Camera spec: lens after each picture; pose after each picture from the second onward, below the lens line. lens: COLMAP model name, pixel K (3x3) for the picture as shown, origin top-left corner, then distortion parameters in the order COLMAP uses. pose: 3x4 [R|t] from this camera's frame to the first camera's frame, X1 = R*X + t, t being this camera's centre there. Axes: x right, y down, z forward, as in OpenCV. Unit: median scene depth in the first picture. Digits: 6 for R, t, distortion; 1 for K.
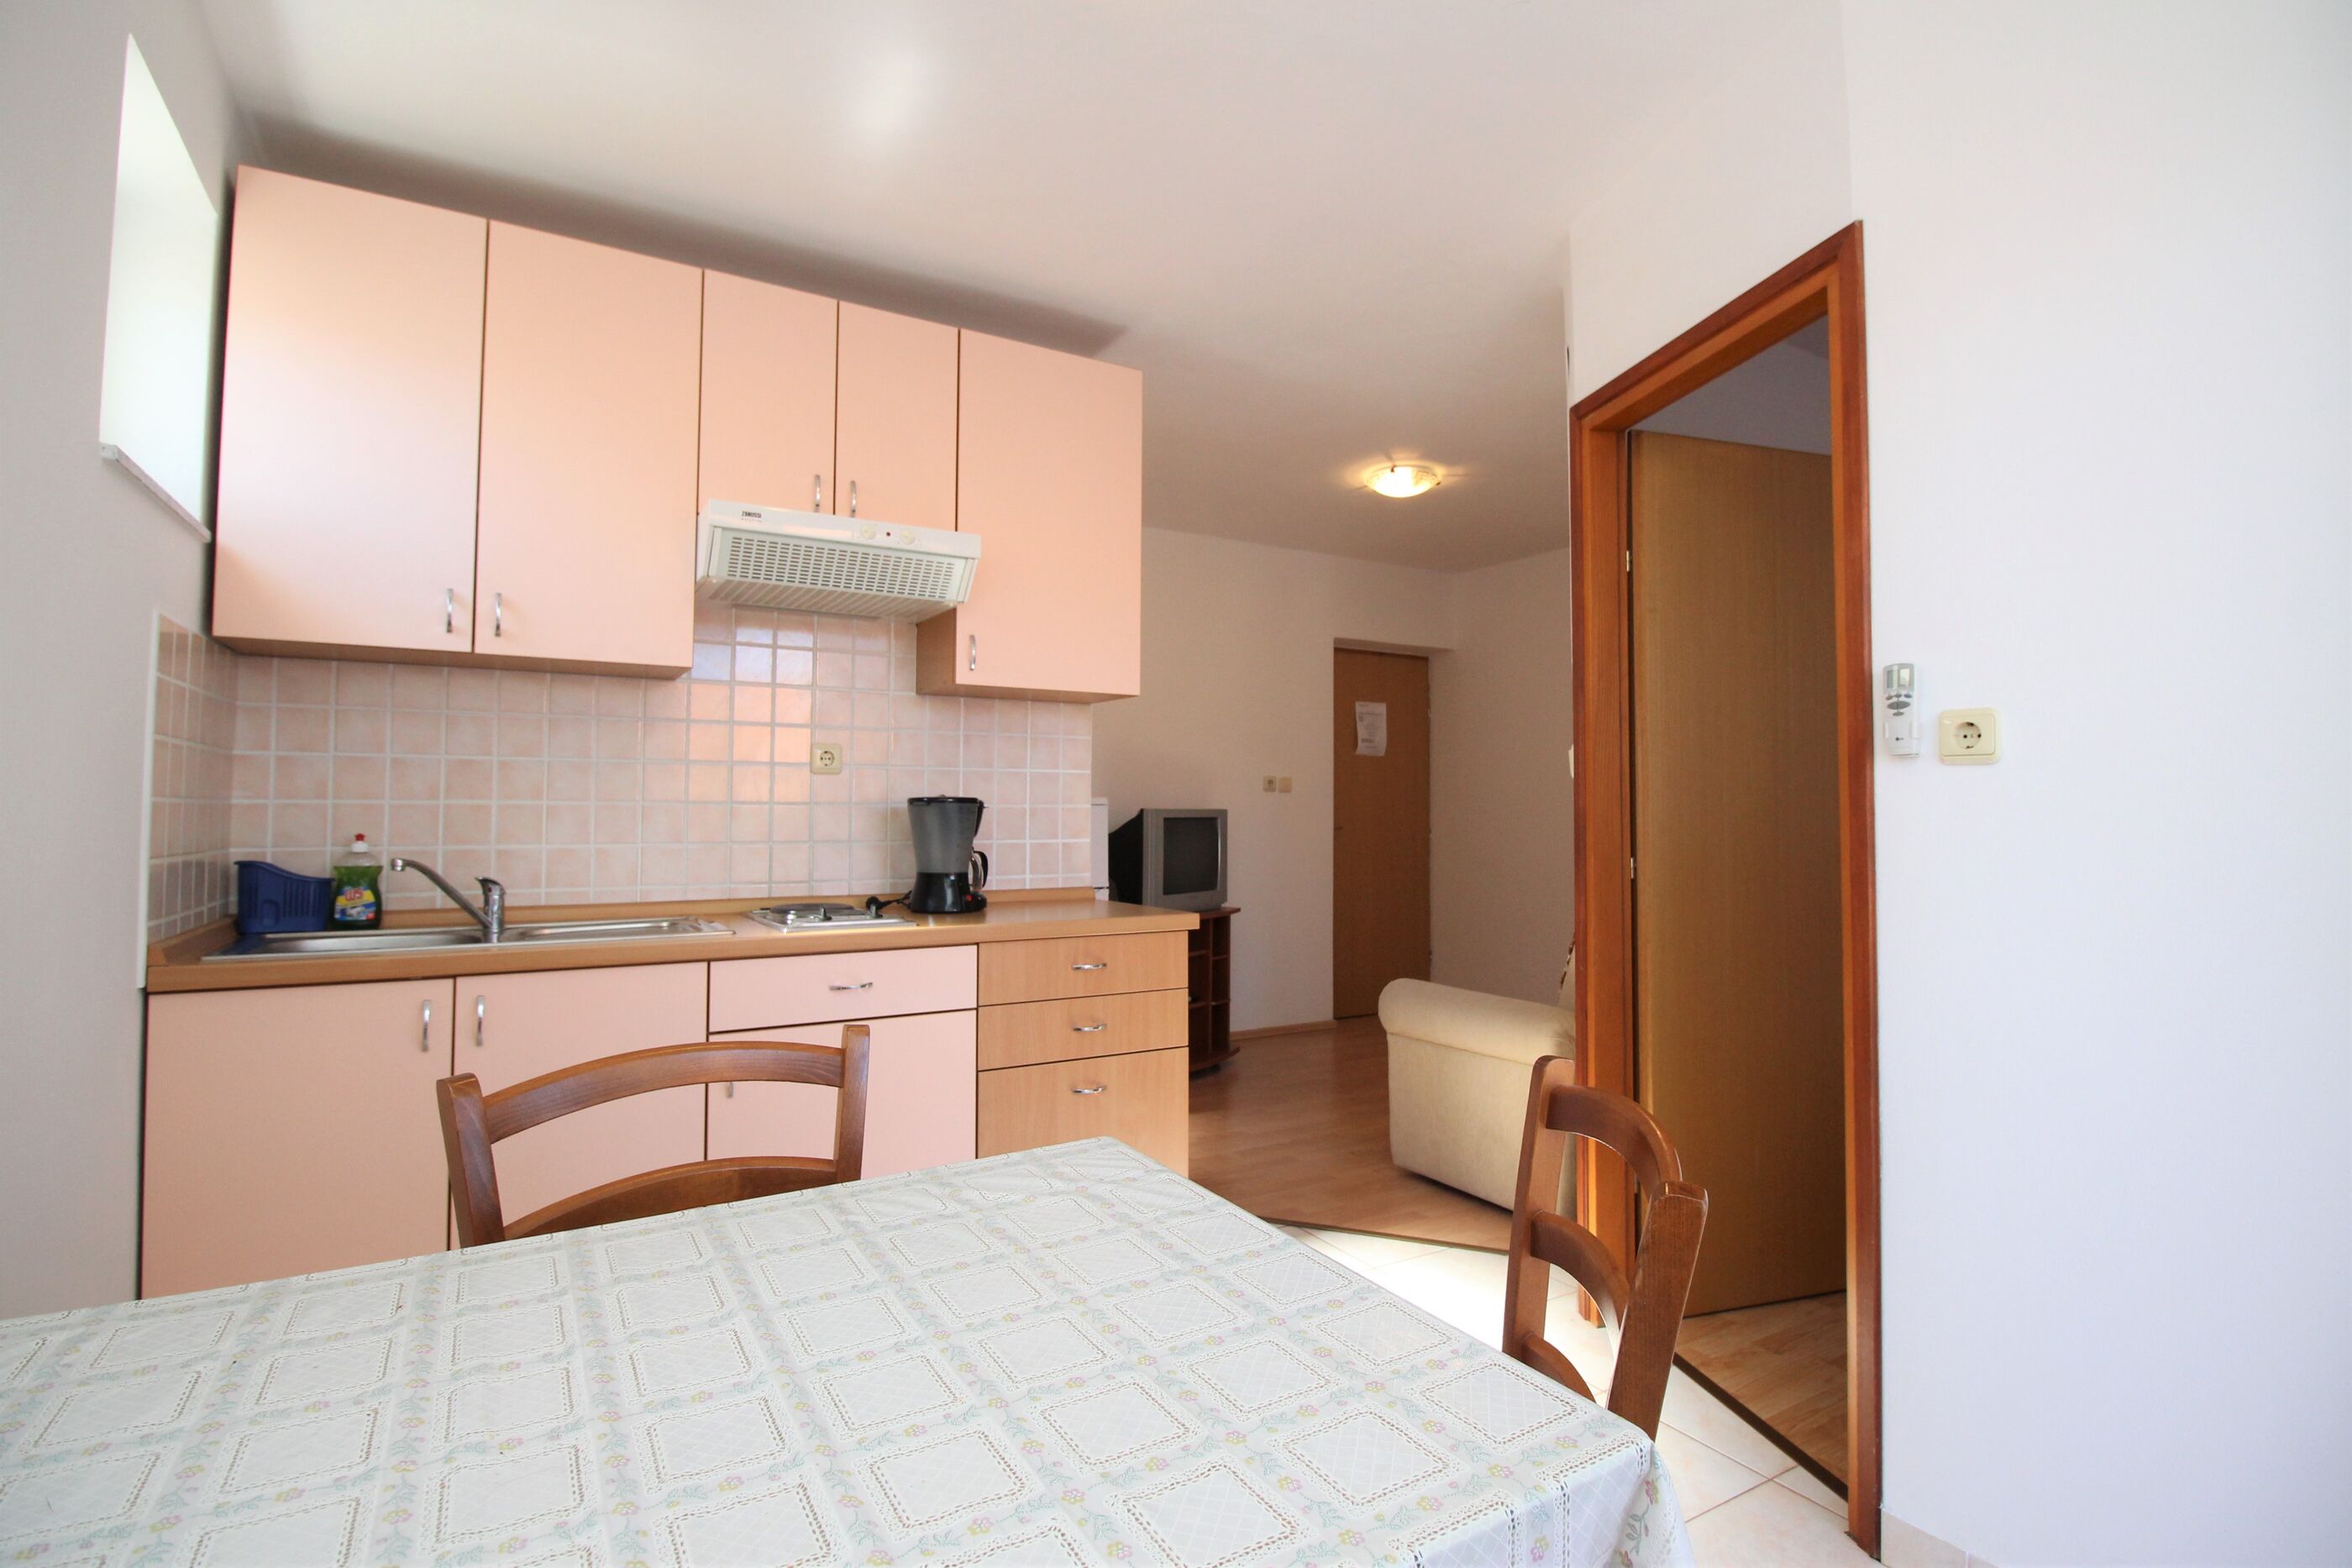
lens RADIAL K [[1087.8, 0, 1175.6], [0, 1087.8, 769.6], [0, 0, 1]] dist [-0.004853, -0.010792]
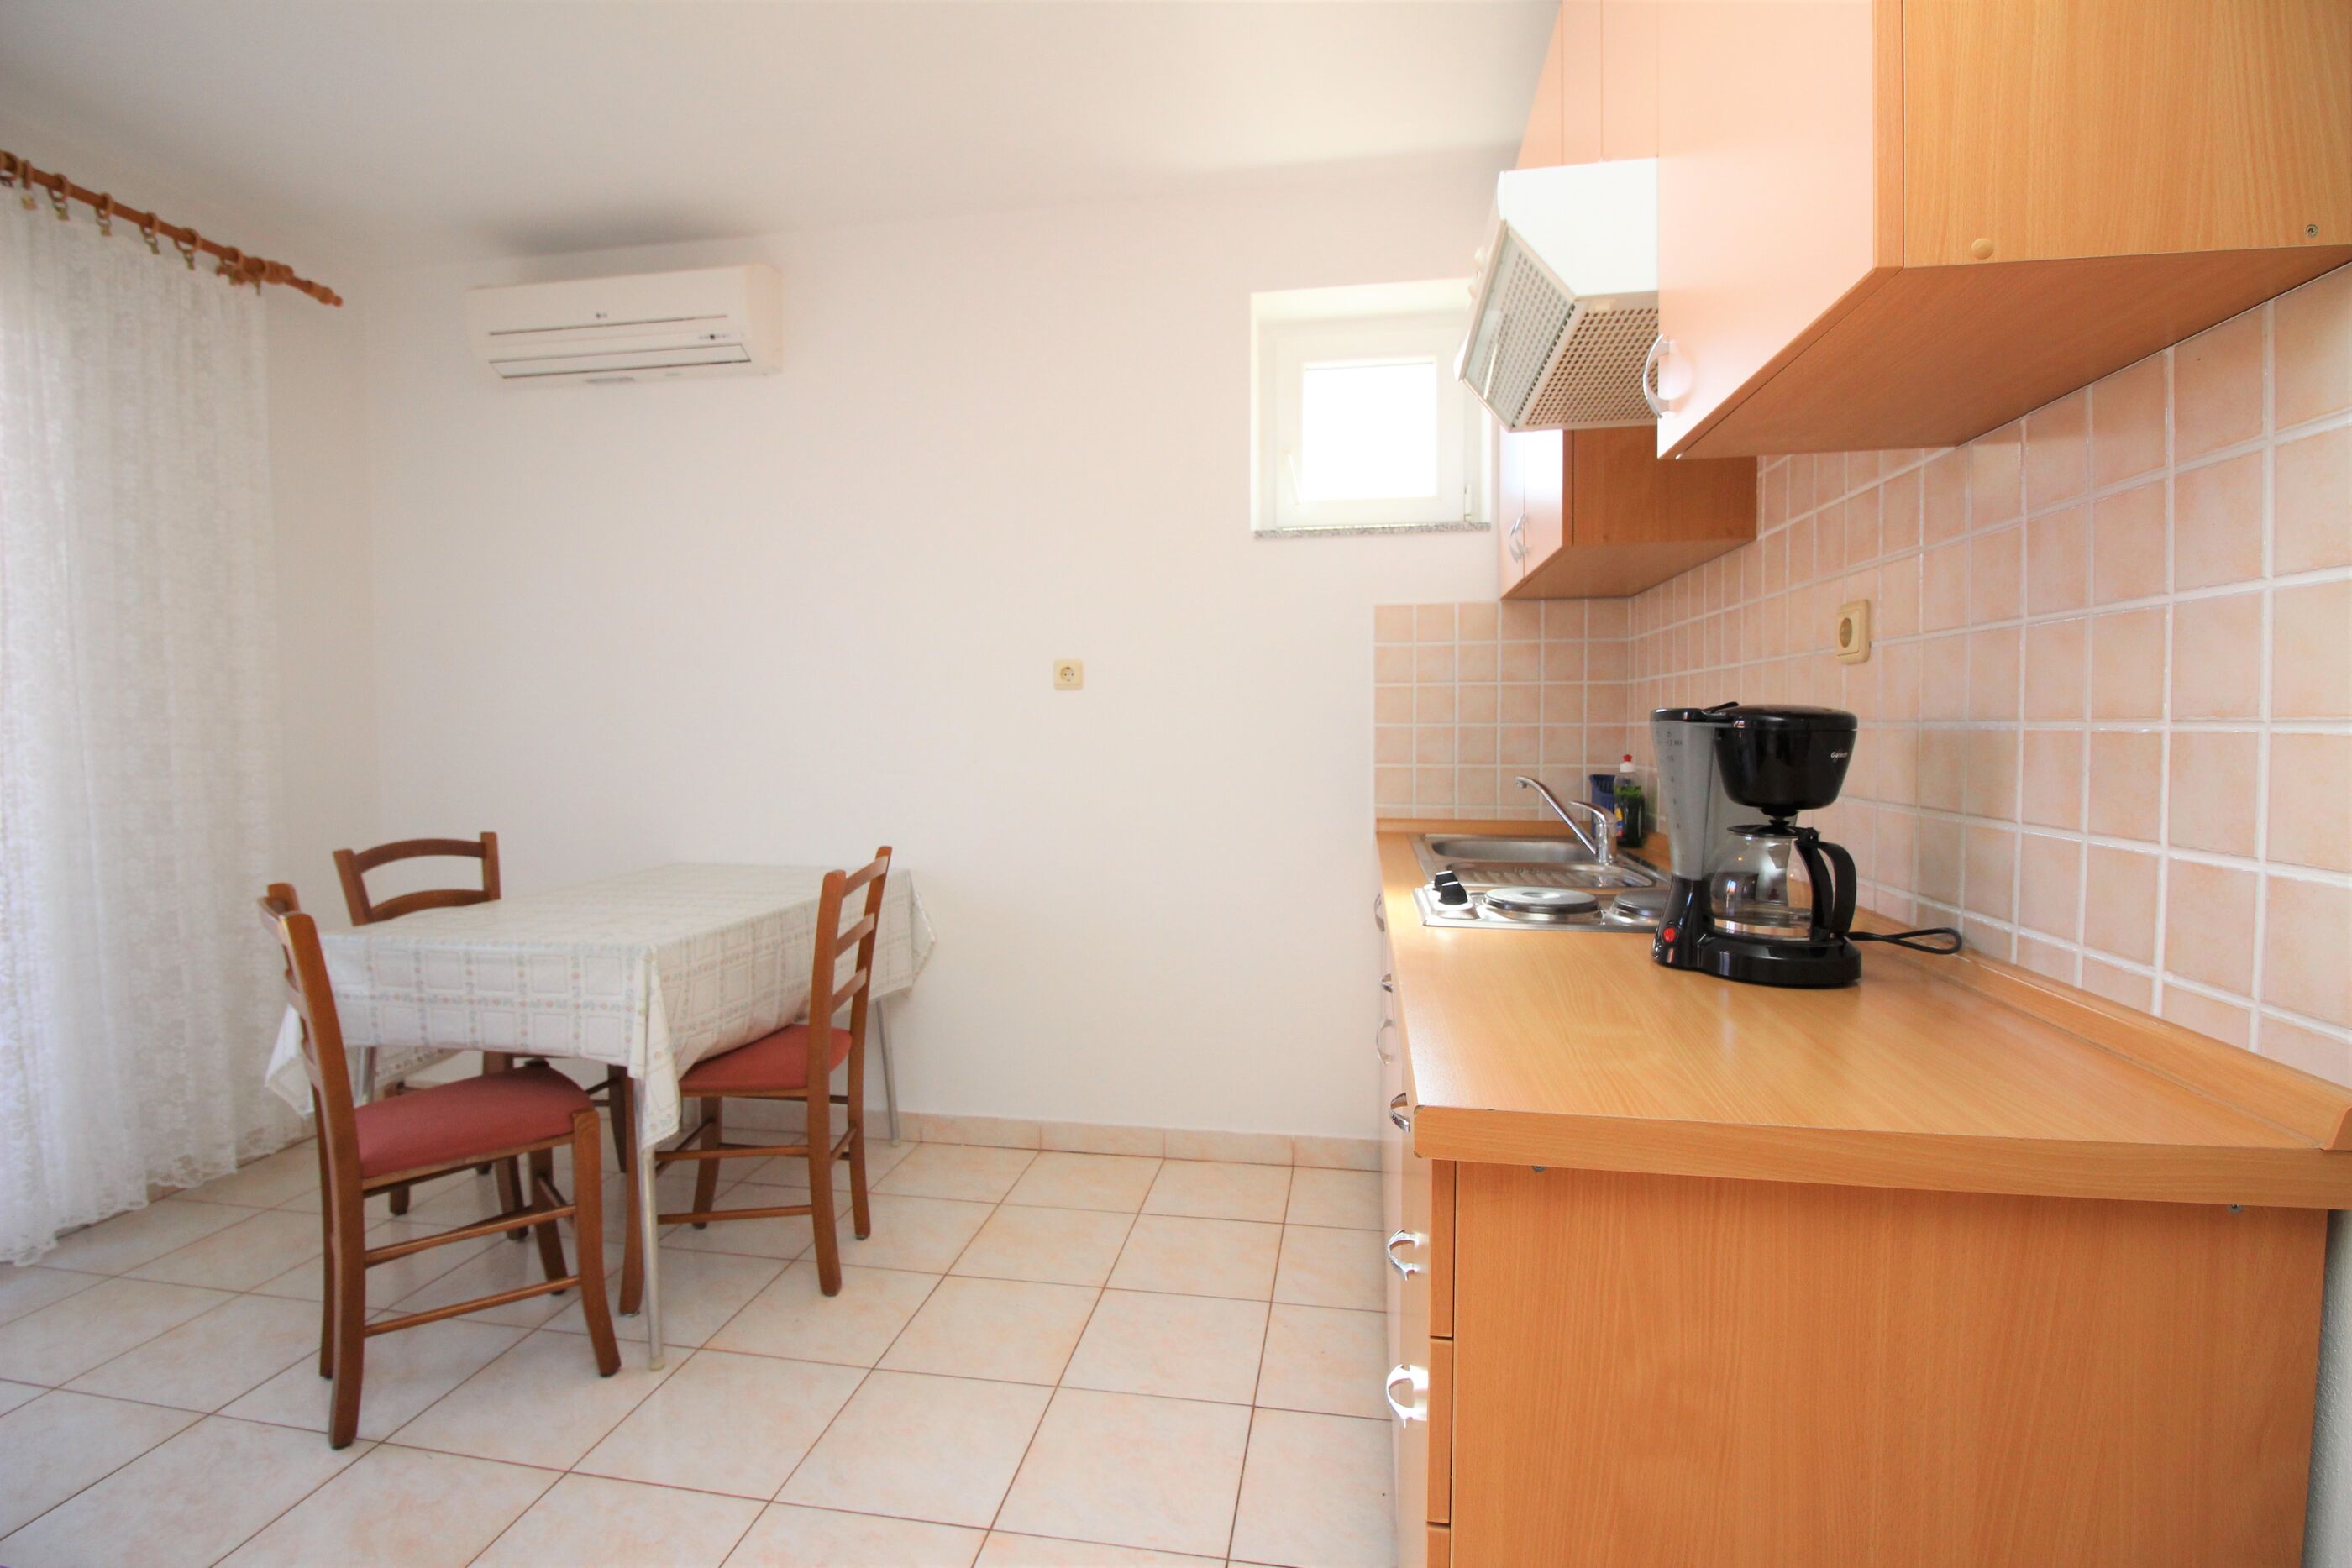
lens RADIAL K [[1087.8, 0, 1175.6], [0, 1087.8, 769.6], [0, 0, 1]] dist [-0.004853, -0.010792]
pose [[-0.648424, 0.033396, -0.760546, 0.299605], [0.034008, 0.999311, 0.014886, 0.039687], [0.760519, -0.016212, -0.649113, 1.230657]]
